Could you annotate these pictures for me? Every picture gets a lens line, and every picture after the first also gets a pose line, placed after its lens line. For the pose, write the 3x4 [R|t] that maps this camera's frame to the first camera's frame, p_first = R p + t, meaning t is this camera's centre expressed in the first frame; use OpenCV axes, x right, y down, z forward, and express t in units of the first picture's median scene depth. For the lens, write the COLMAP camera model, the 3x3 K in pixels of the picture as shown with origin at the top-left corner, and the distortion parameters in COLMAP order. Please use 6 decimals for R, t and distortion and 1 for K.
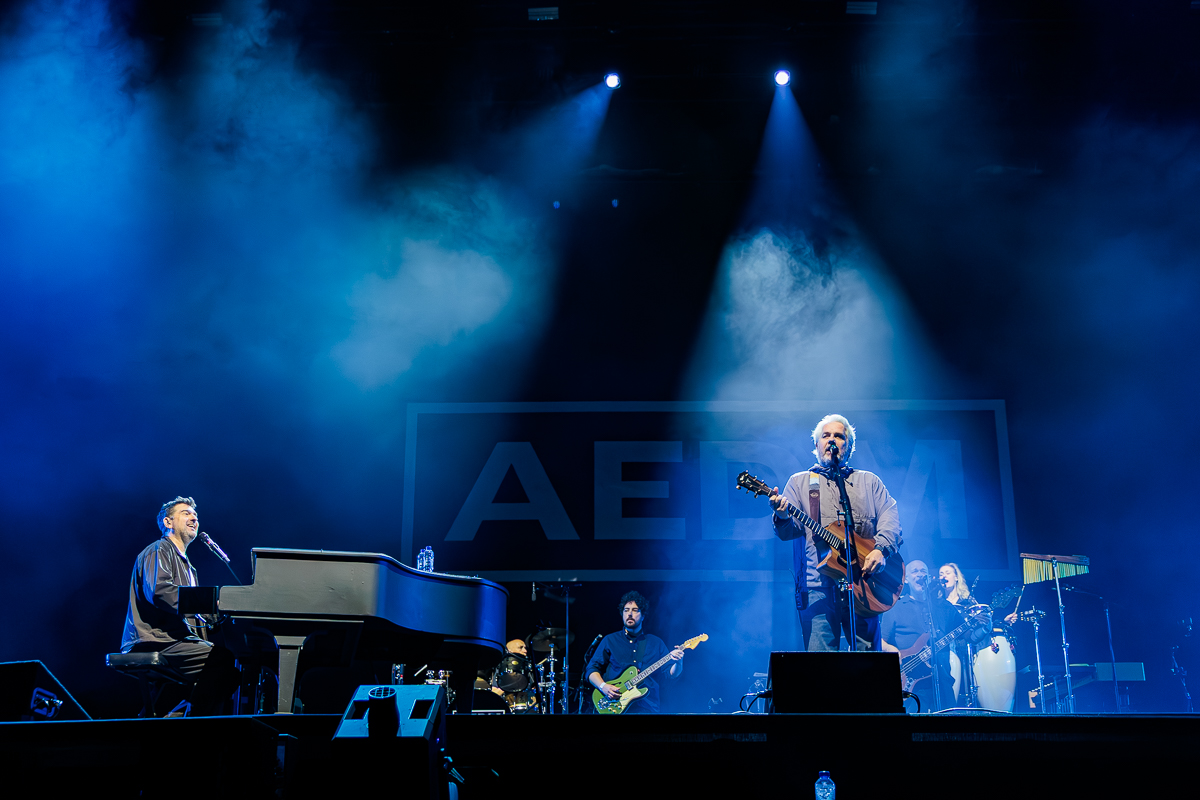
lens RADIAL K [[1440.4, 0, 616.6], [0, 1440.4, 401.2], [0, 0, 1]] dist [0.056513, -0.016933]
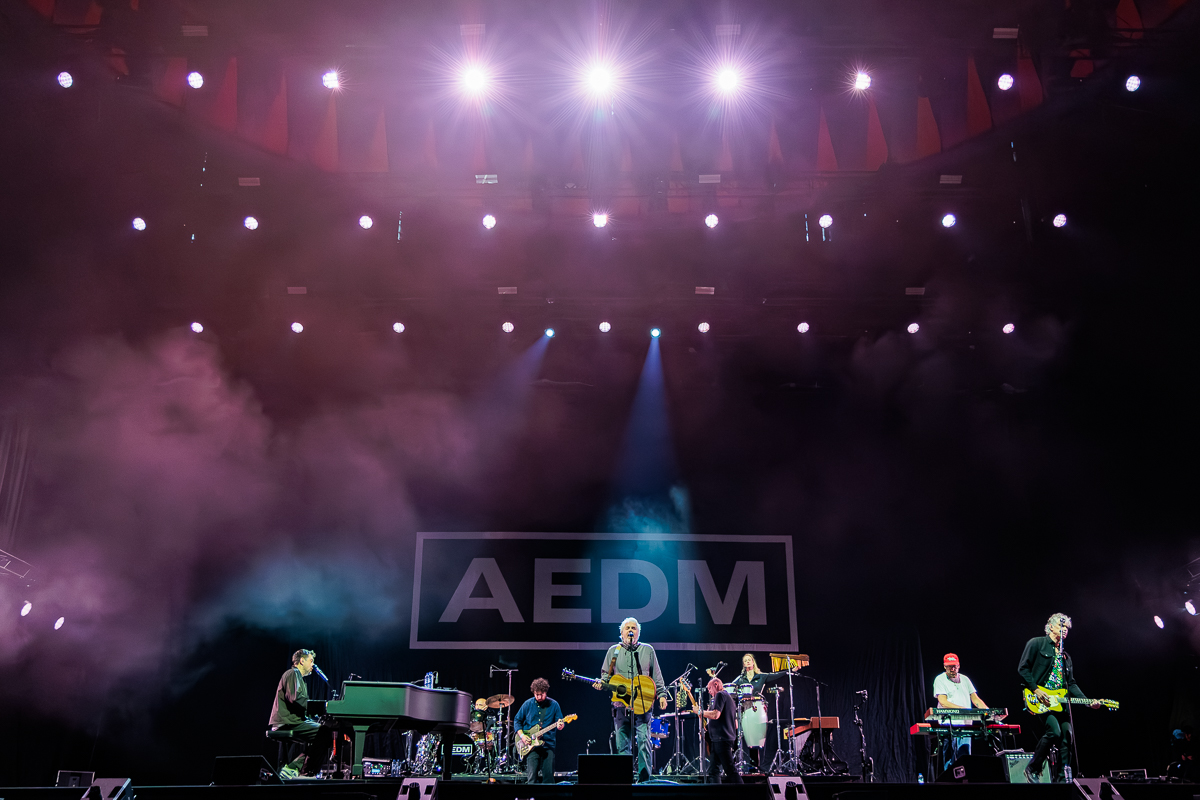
lens RADIAL K [[1047.4, 0, 600.0], [0, 1047.4, 400.0], [0, 0, 1]] dist [0.005378, 0.006184]
pose [[0.999429, 0.014758, 0.030383, 0.048922], [-0.012473, 0.997176, -0.074056, -0.164142], [-0.031390, 0.073635, 0.996791, -0.440754]]
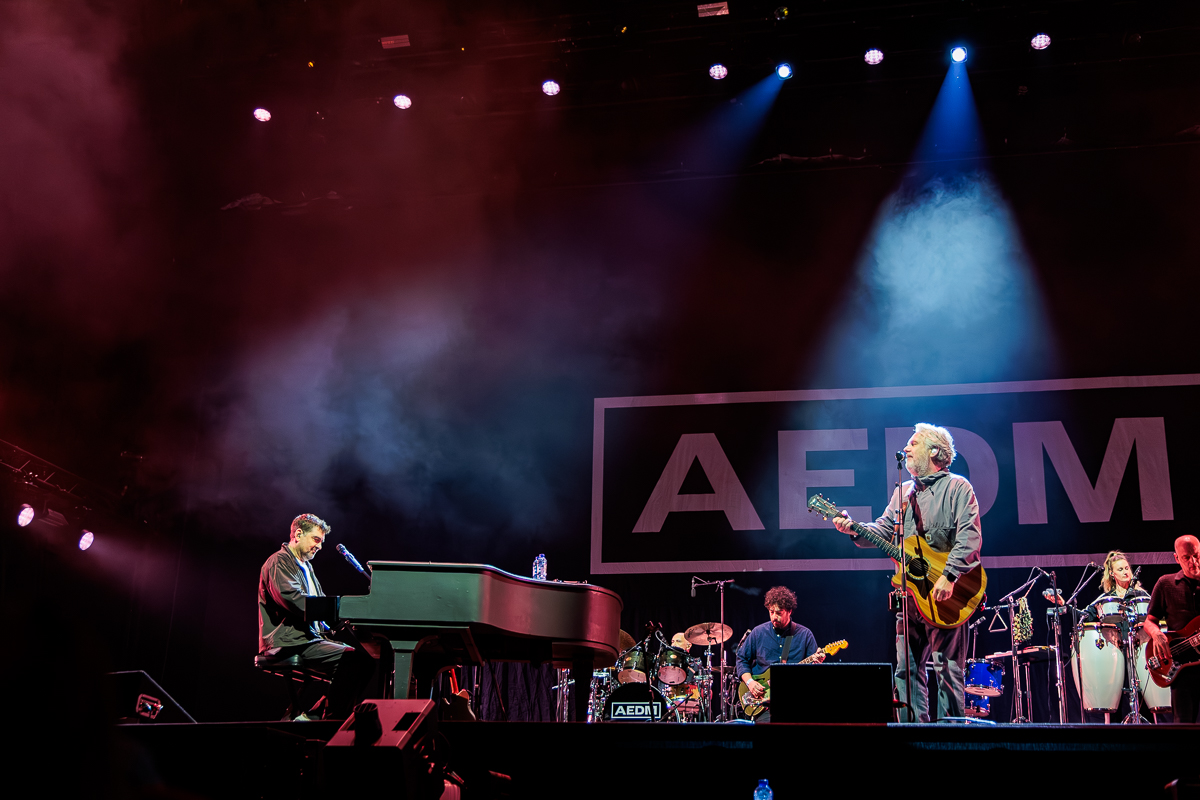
lens RADIAL K [[1464.2, 0, 597.4], [0, 1464.2, 375.4], [0, 0, 1]] dist [0.016616, 0.025729]
pose [[0.984044, -0.033478, -0.174748, 0.106245], [0.033057, 0.999439, -0.005322, -0.025296], [0.174828, -0.000540, 0.984599, -0.063899]]
